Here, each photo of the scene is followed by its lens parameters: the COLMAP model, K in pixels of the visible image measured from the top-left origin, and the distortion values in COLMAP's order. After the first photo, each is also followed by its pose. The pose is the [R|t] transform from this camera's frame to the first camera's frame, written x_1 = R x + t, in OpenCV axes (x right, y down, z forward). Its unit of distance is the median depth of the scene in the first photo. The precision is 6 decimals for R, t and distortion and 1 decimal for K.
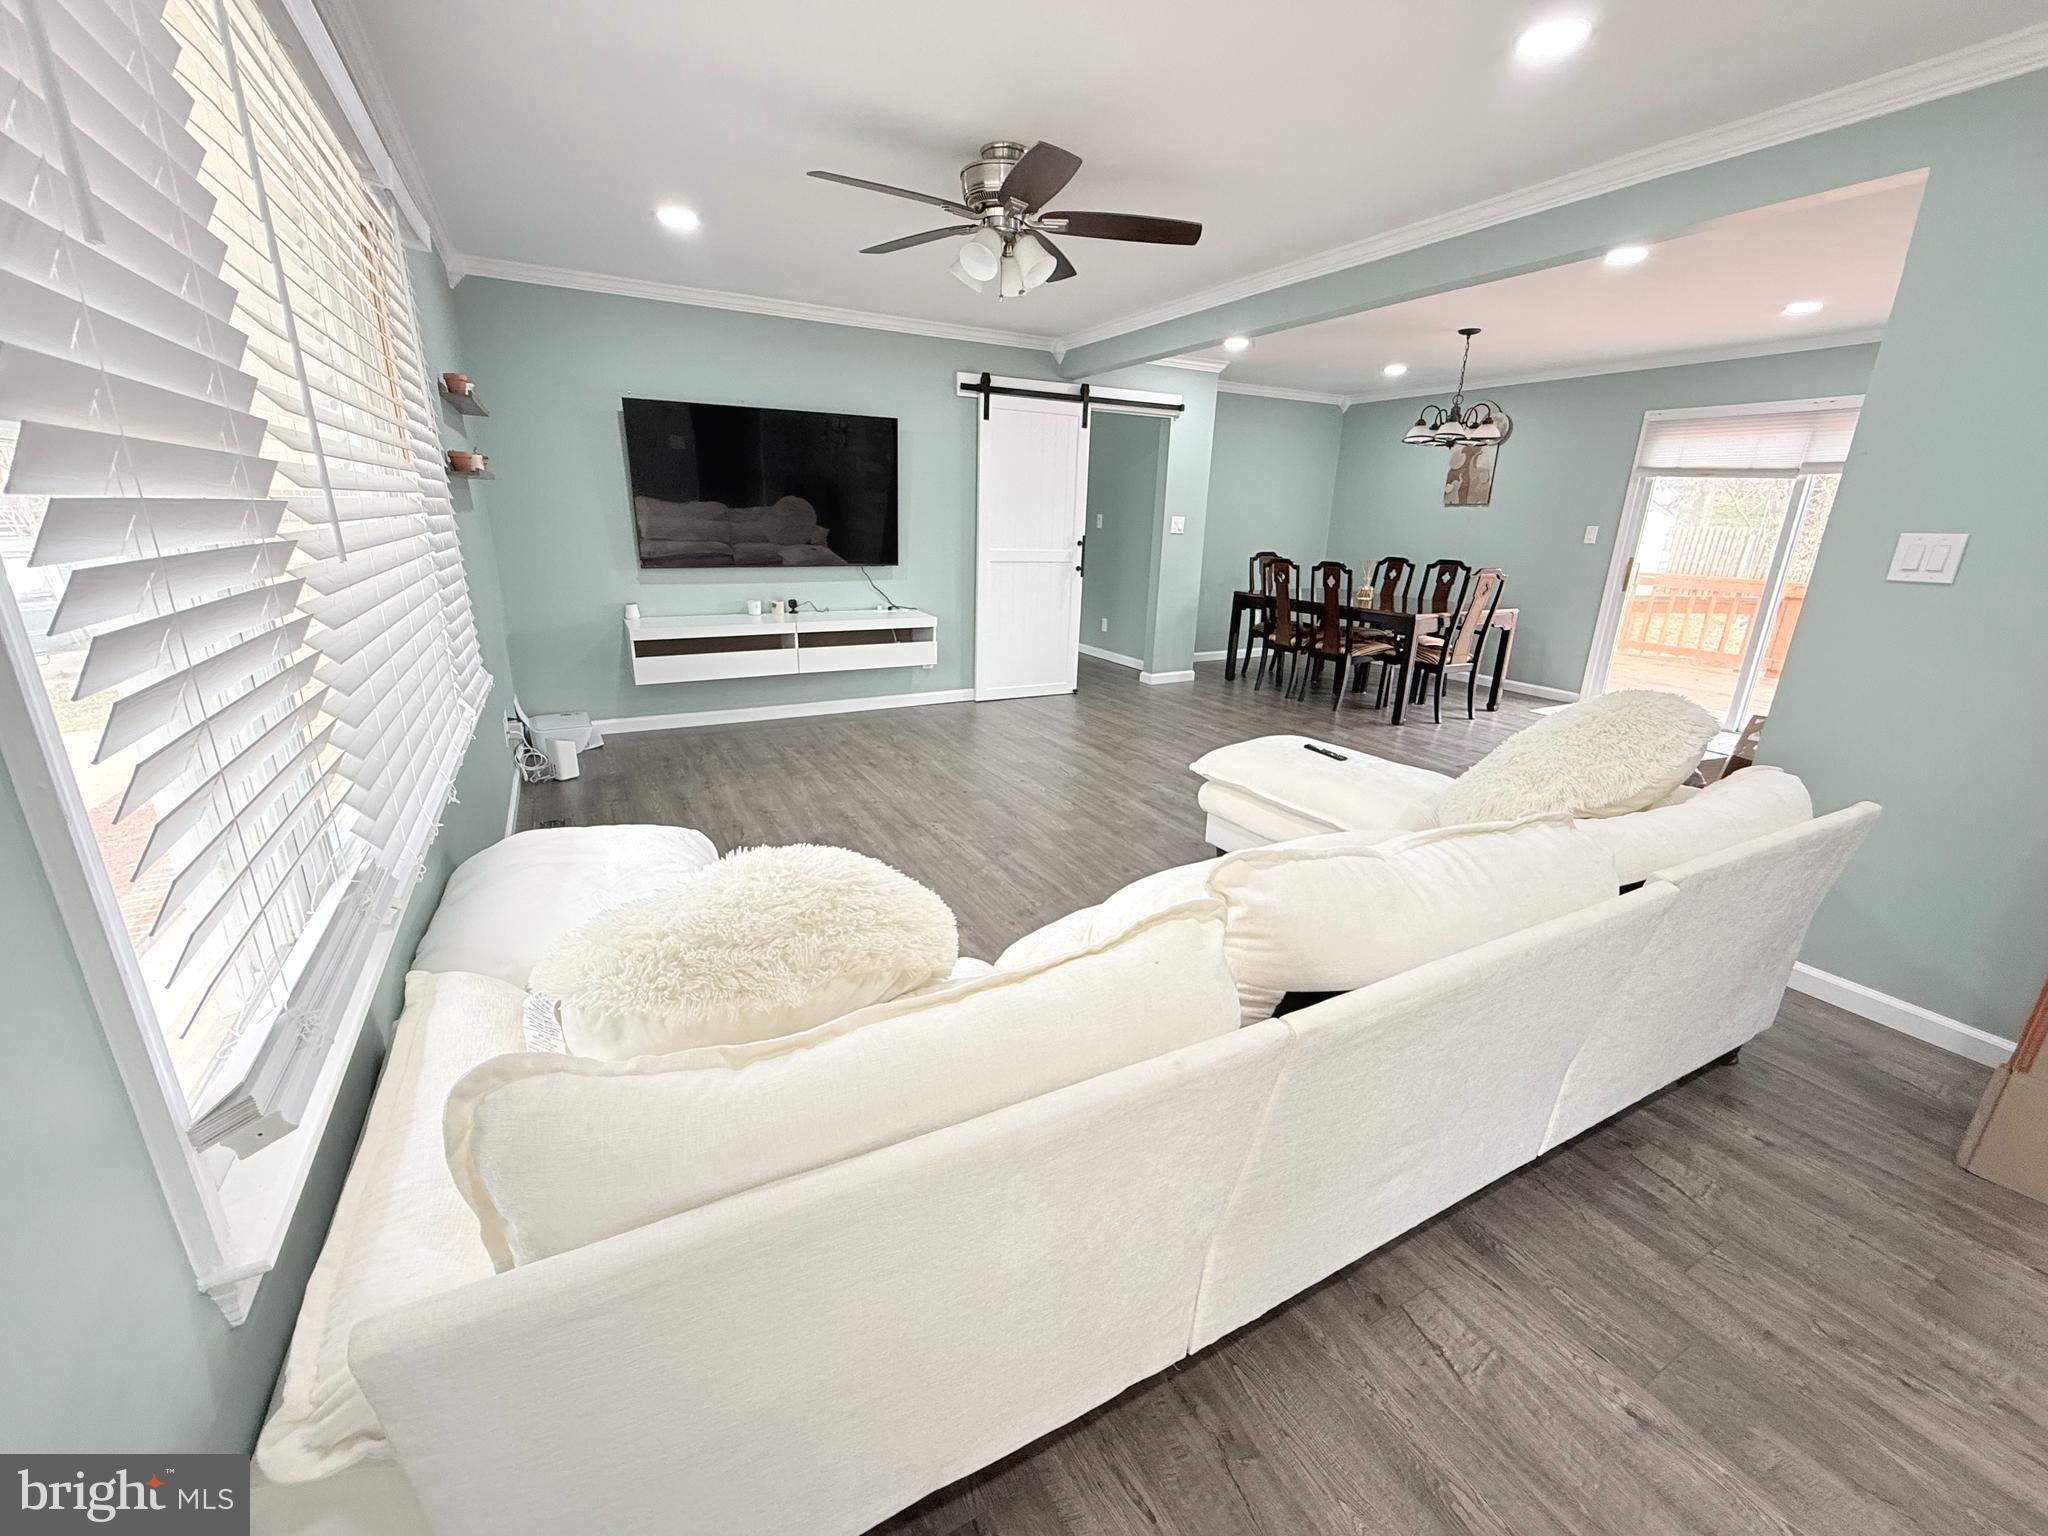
lens RADIAL K [[813.5, 0, 1023.2], [0, 813.5, 768.2], [0, 0, 1]] dist [-0.002410, 0.000110]
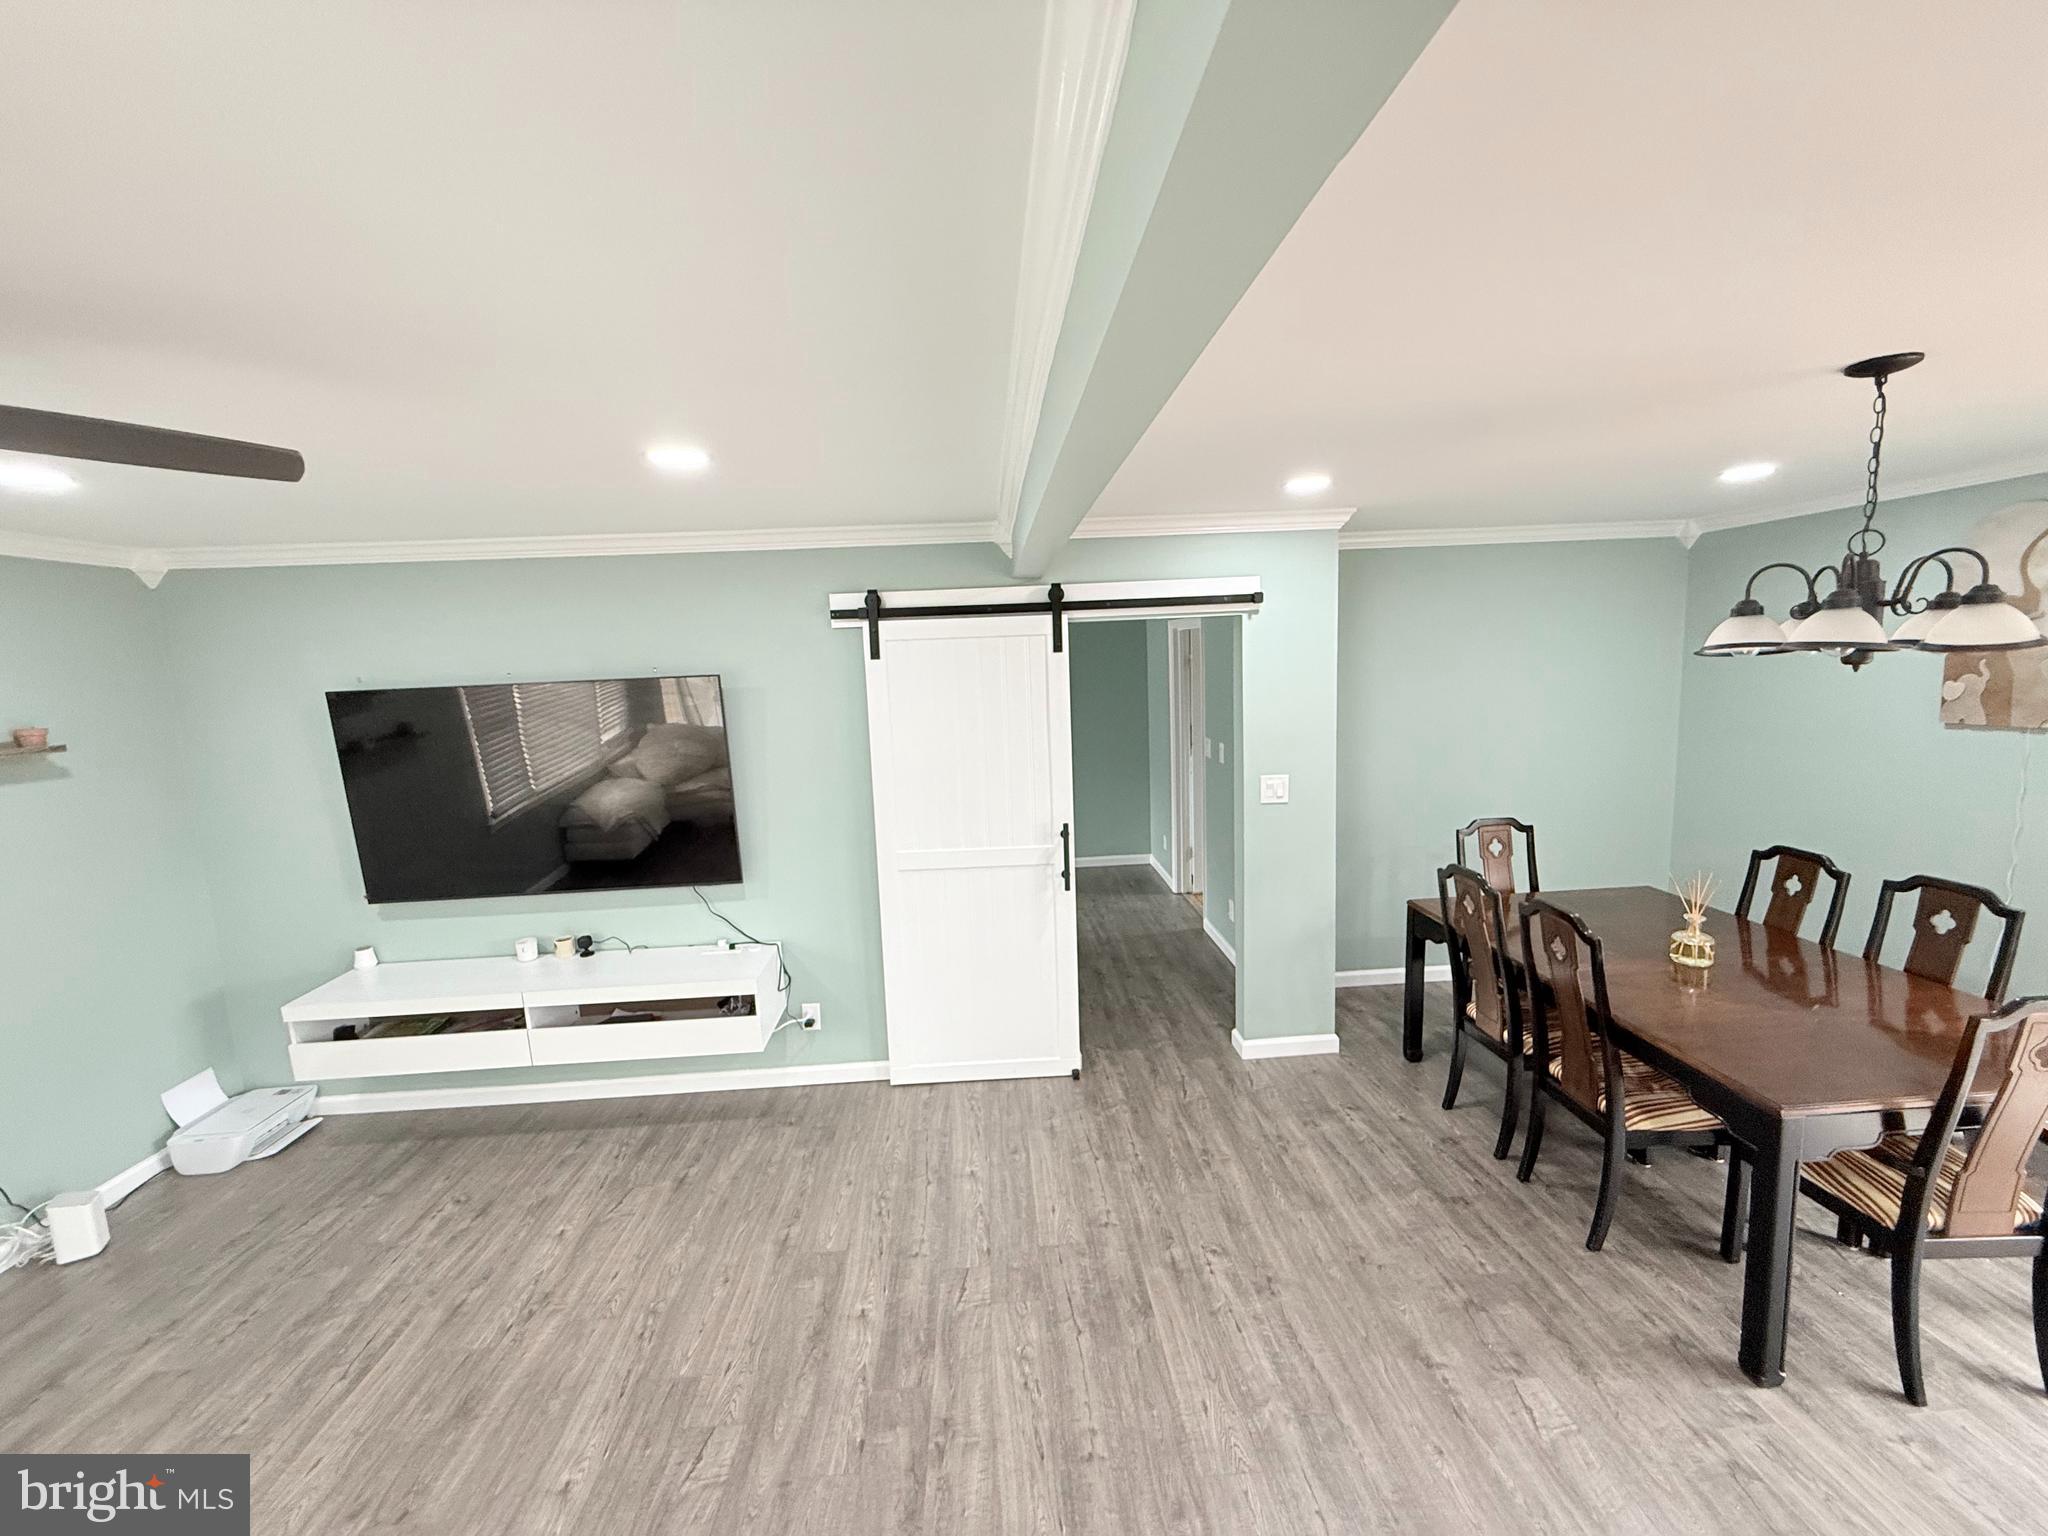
lens RADIAL K [[813.5, 0, 1020.0], [0, 813.5, 769.4], [0, 0, 1]] dist [-0.002410, 0.000110]
pose [[0.899465, -0.002573, -0.436985, 0.318806], [-0.070519, 0.986022, -0.150957, -0.246261], [0.431266, 0.166597, 0.886711, 0.481473]]
